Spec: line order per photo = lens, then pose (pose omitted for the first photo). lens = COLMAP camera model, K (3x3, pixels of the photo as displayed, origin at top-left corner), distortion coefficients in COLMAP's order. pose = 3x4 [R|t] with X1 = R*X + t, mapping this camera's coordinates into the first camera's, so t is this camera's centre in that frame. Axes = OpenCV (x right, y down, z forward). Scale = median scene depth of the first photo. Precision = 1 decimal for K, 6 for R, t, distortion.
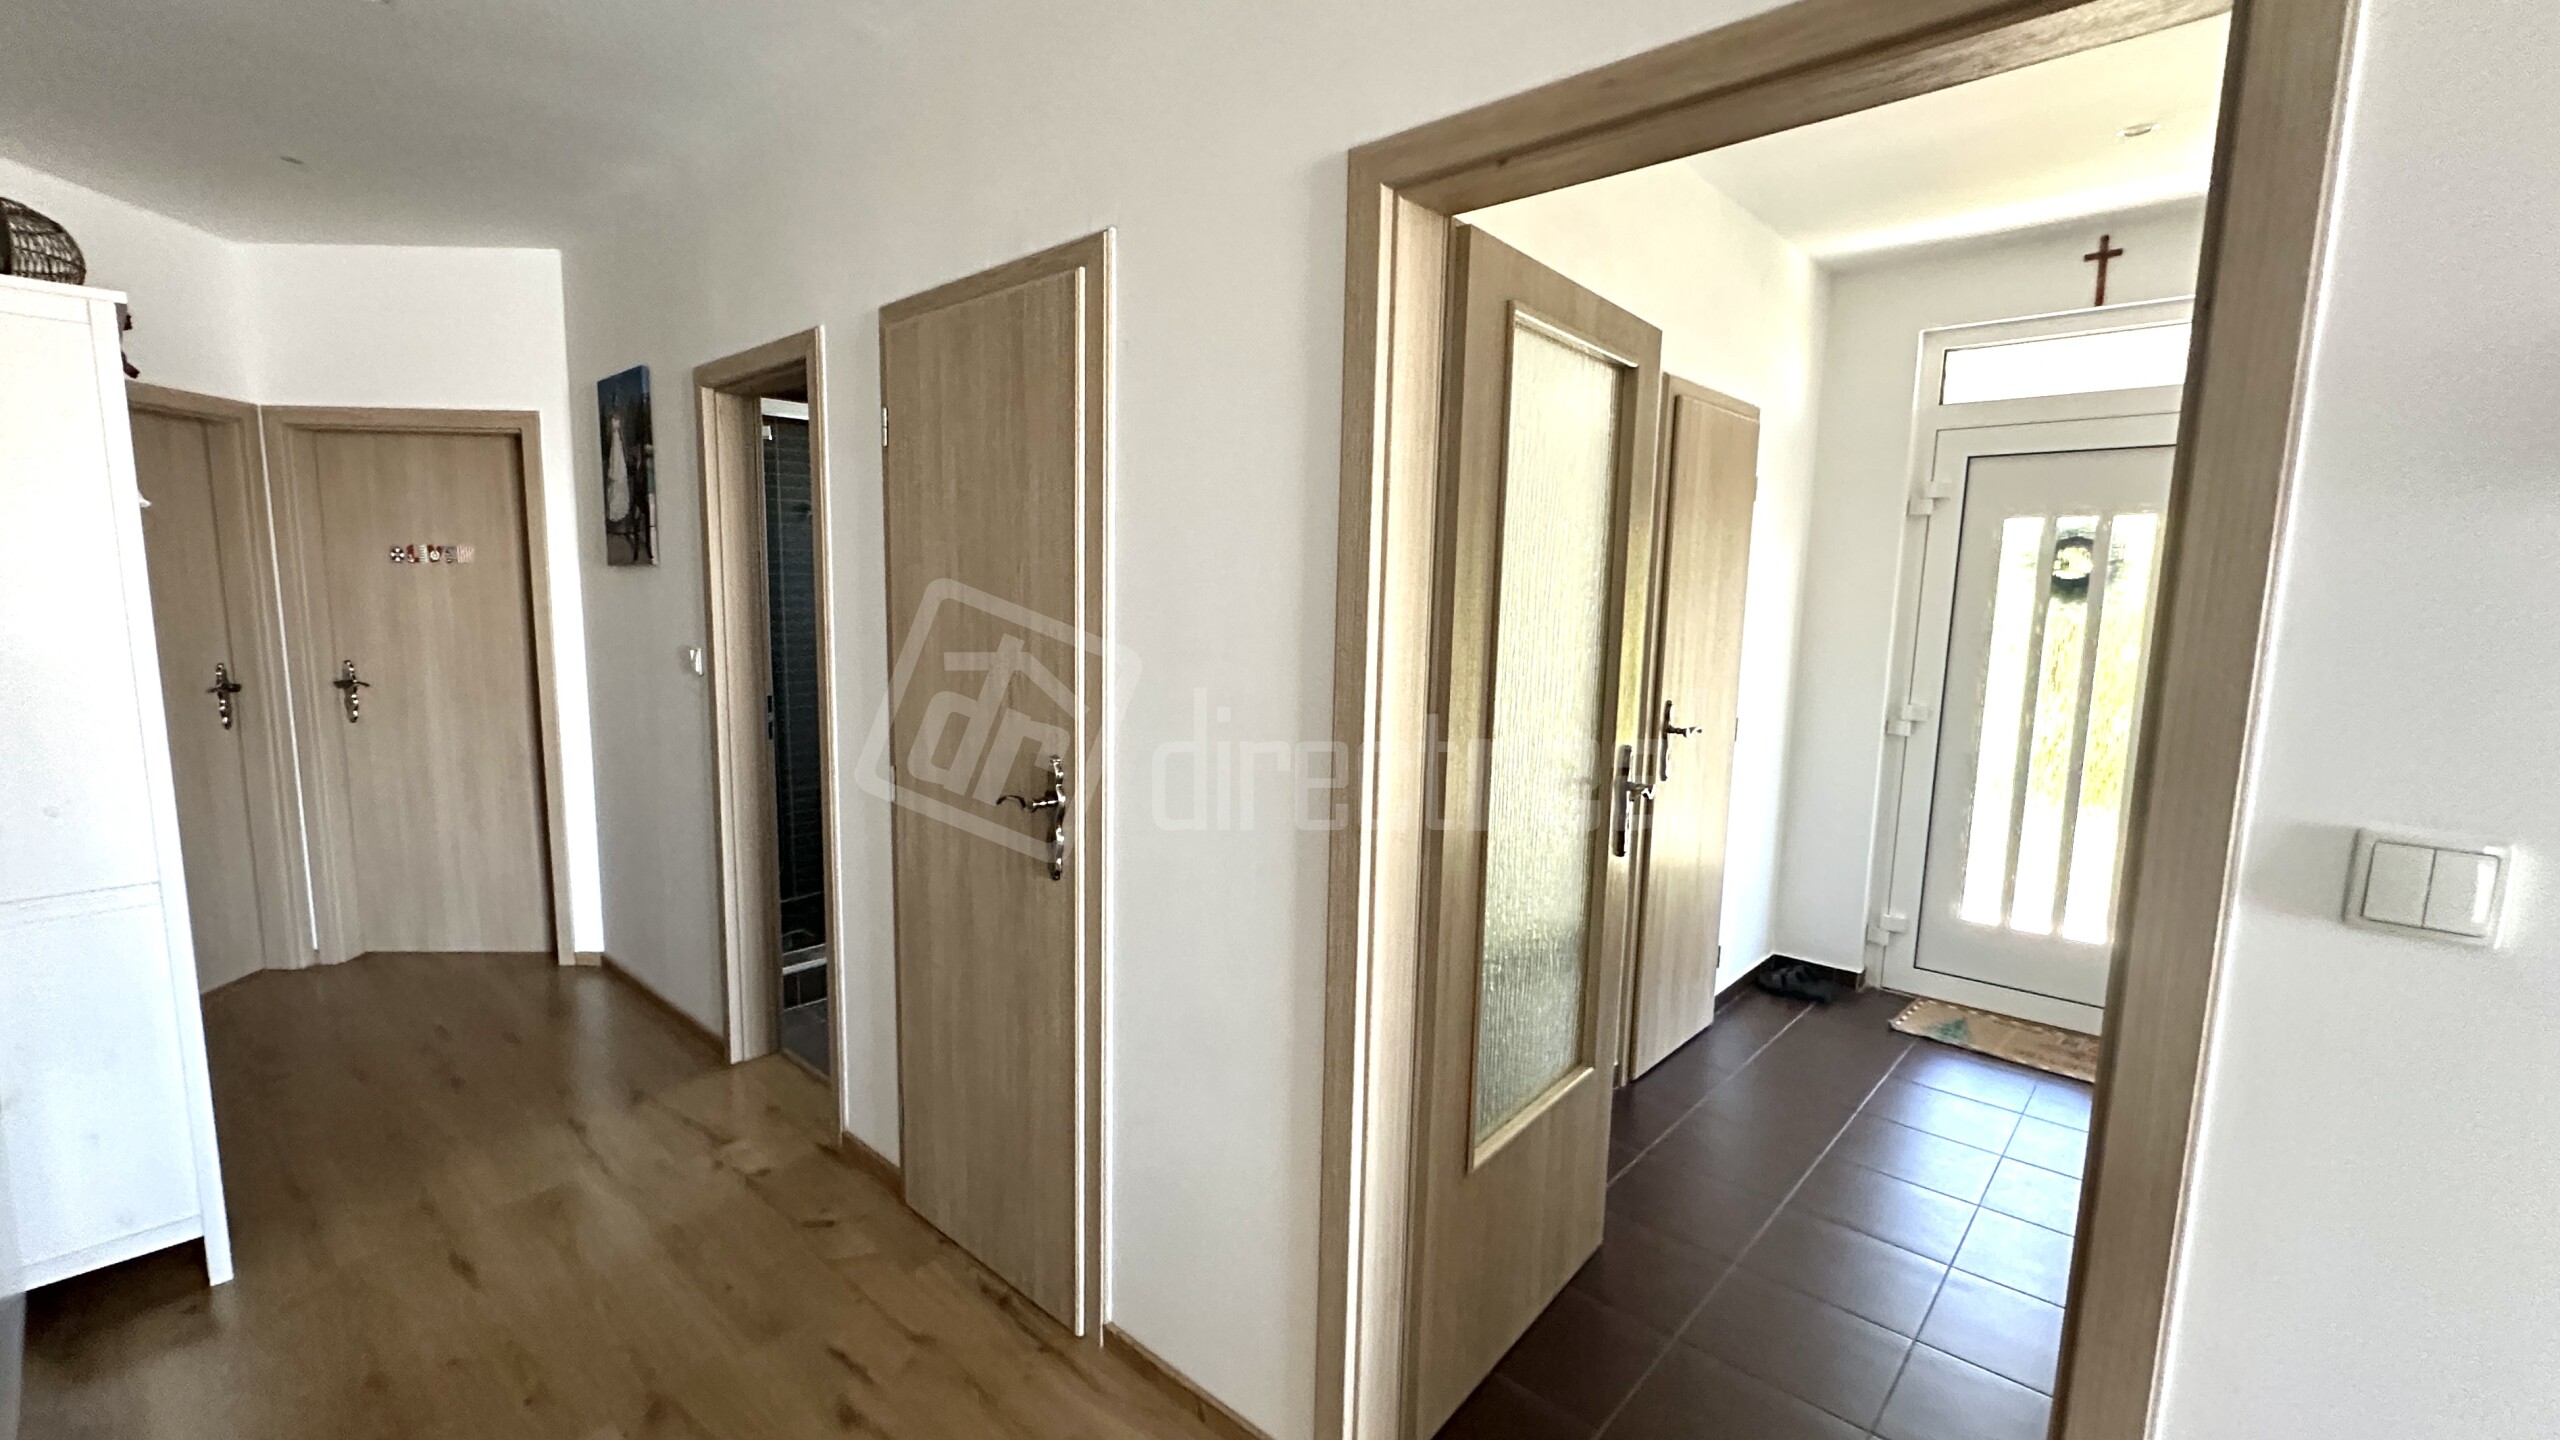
lens RADIAL K [[1058.4, 0, 1285.4], [0, 1058.4, 752.8], [0, 0, 1]] dist [-0.000178, -0.015181]
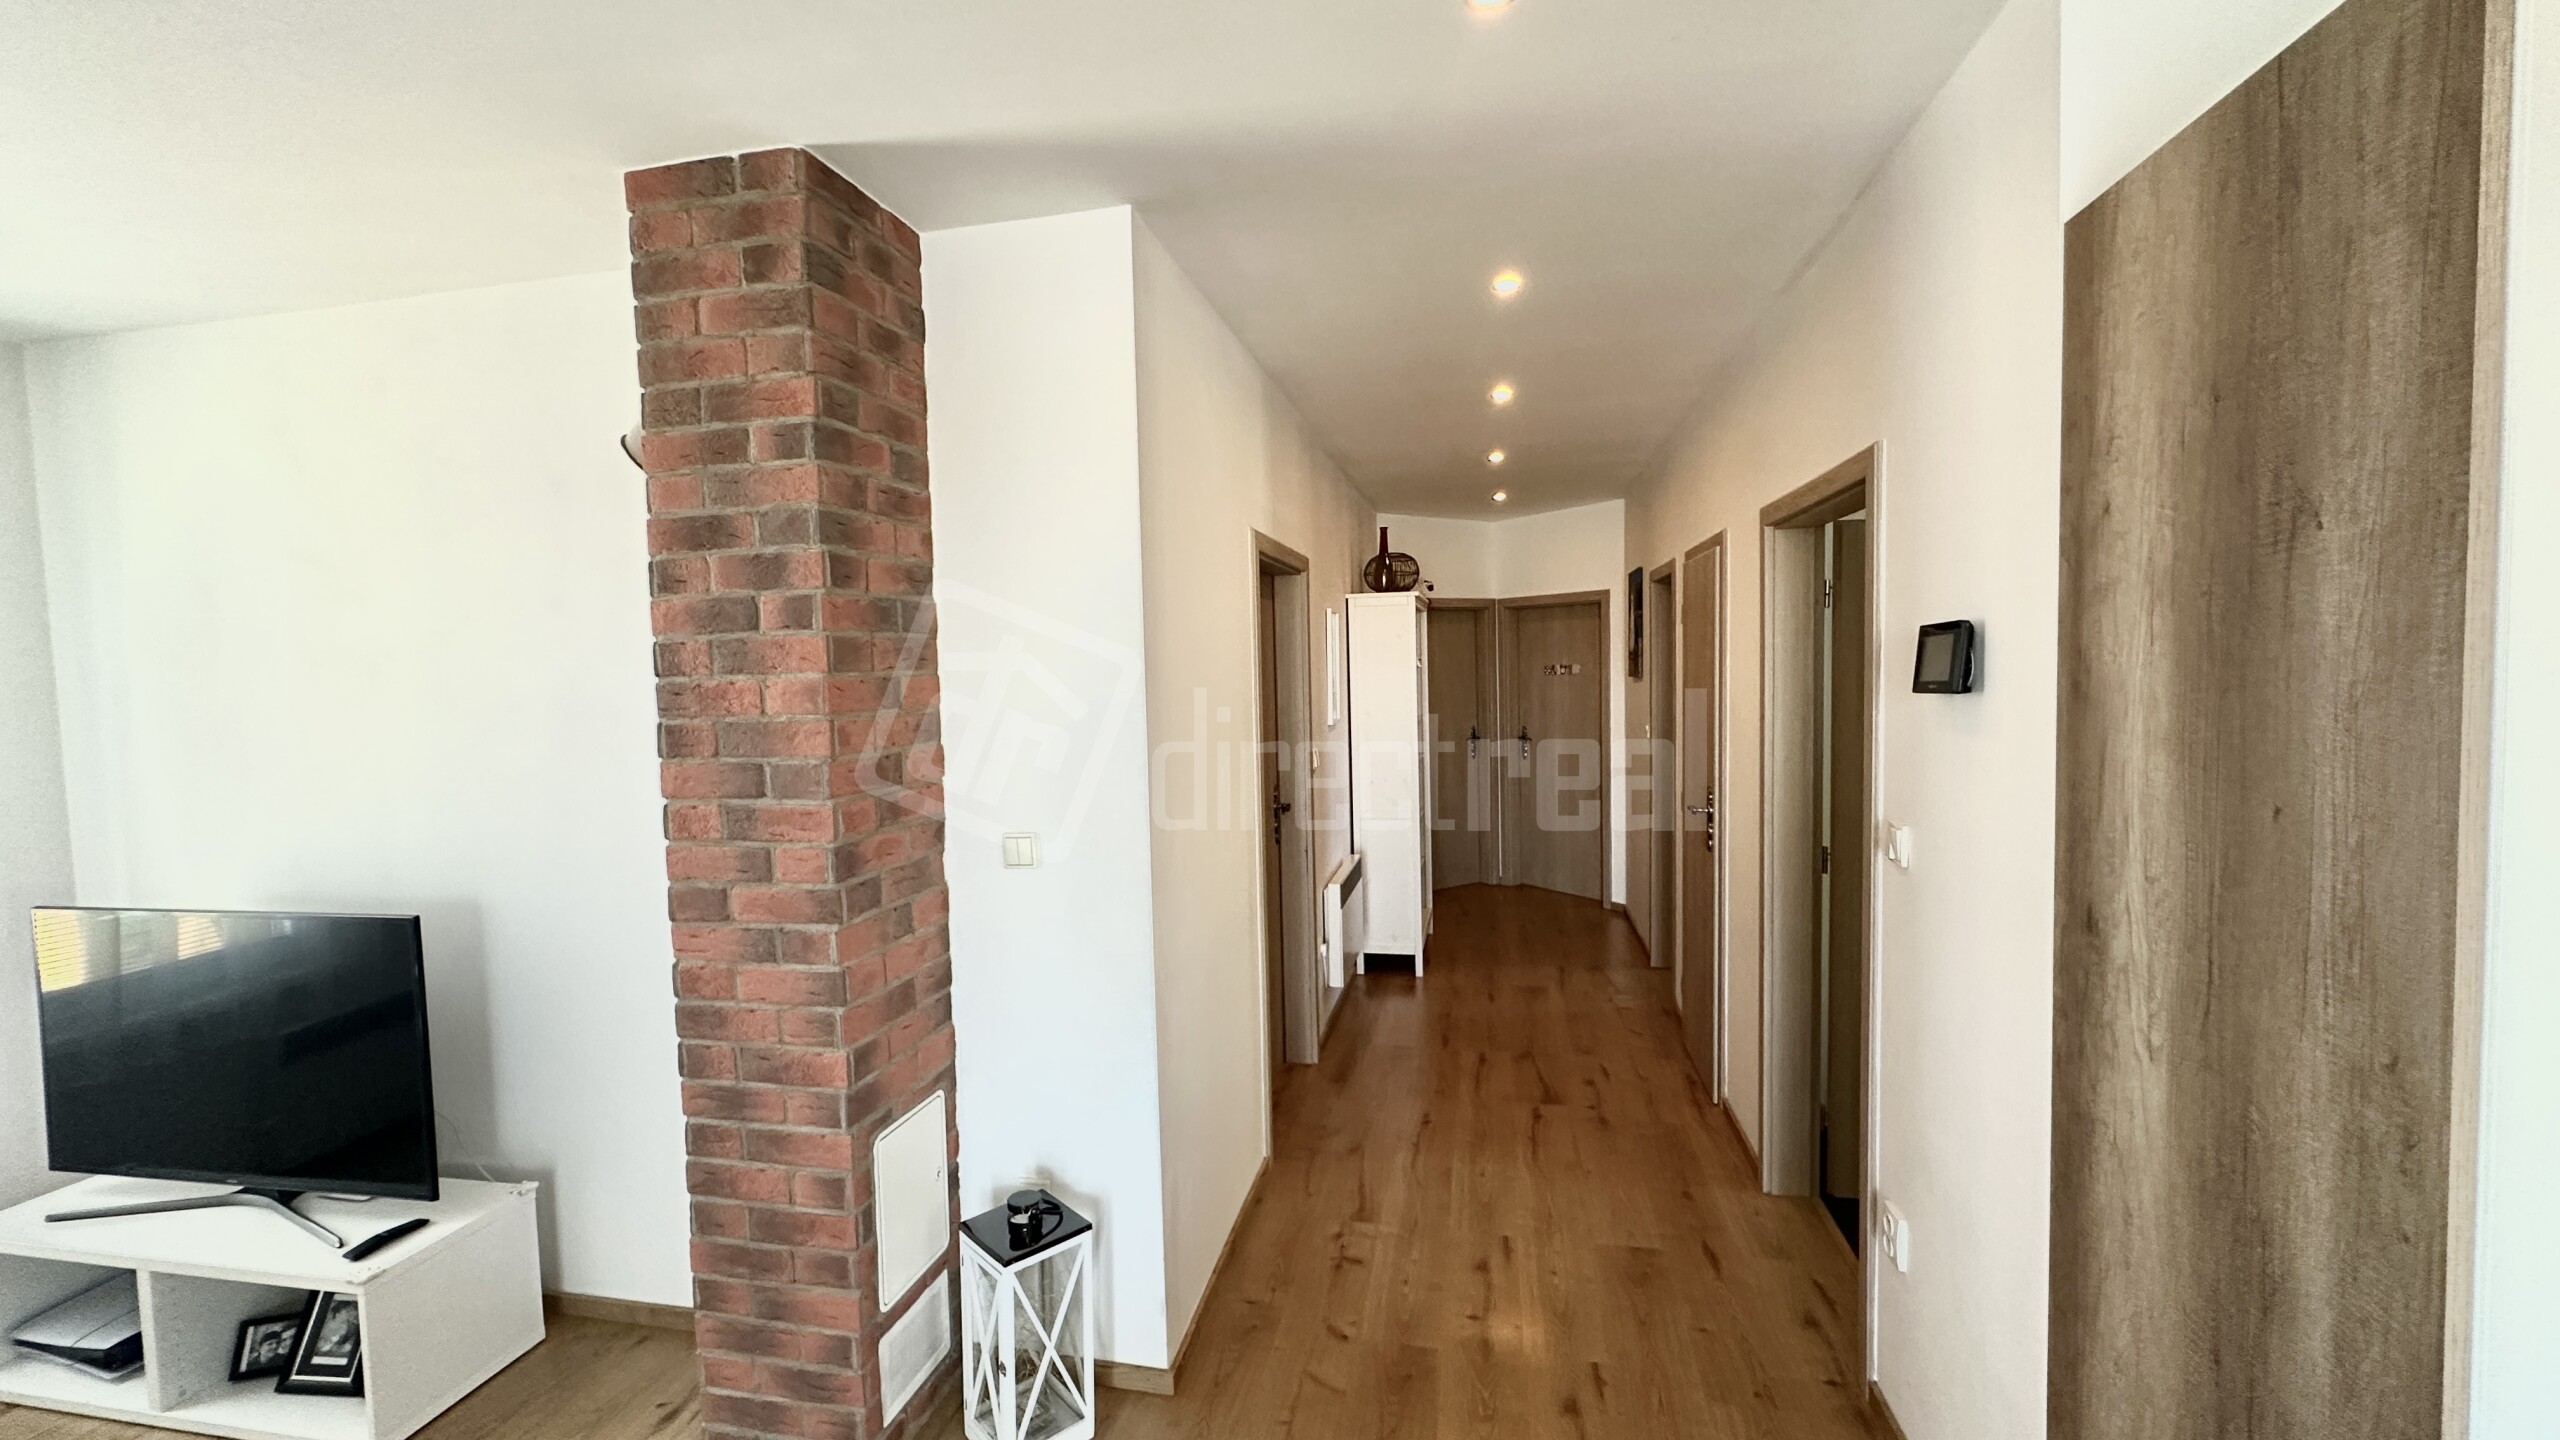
lens RADIAL K [[1022.4, 0, 1278.4], [0, 1022.4, 723.8], [0, 0, 1]] dist [-0.000749, 0.000531]
pose [[0.497306, 0.009578, -0.867522, 0.505670], [-0.081174, 0.996066, -0.035536, 0.008490], [0.863769, 0.088093, 0.496128, -0.311716]]
